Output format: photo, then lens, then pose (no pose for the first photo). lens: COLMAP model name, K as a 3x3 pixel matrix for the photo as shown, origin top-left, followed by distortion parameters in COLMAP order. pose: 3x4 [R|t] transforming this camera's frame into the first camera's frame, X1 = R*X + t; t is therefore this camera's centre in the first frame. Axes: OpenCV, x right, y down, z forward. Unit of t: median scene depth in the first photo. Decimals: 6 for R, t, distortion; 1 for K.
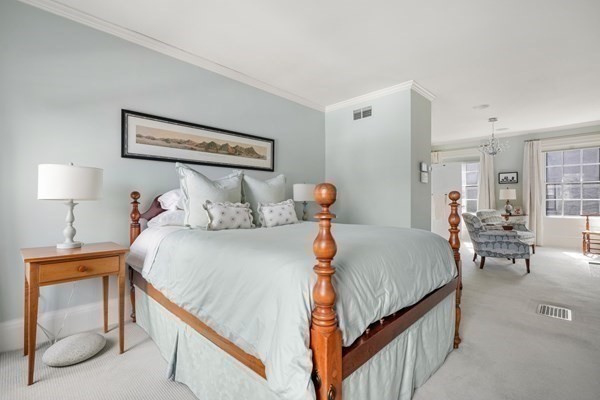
lens RADIAL K [[280.7, 0, 300.0], [0, 280.7, 200.0], [0, 0, 1]] dist [0.000707, 0.000021]
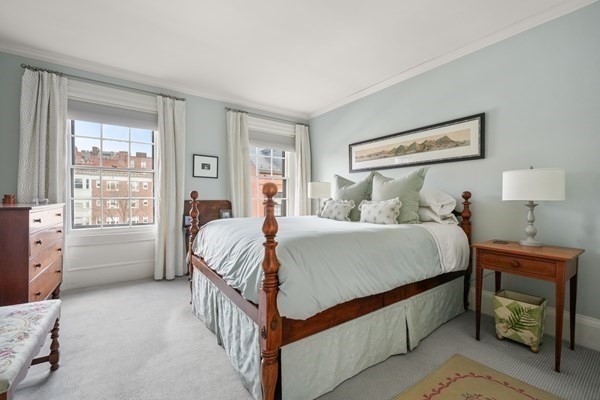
lens RADIAL K [[249.1, 0, 300.0], [0, 249.1, 200.0], [0, 0, 1]] dist [-0.000955, -0.000162]
pose [[-0.184807, 0.000681, -0.982775, 0.630600], [-0.013903, 0.999898, 0.003307, 0.007573], [0.982676, 0.014274, -0.184779, 0.695034]]
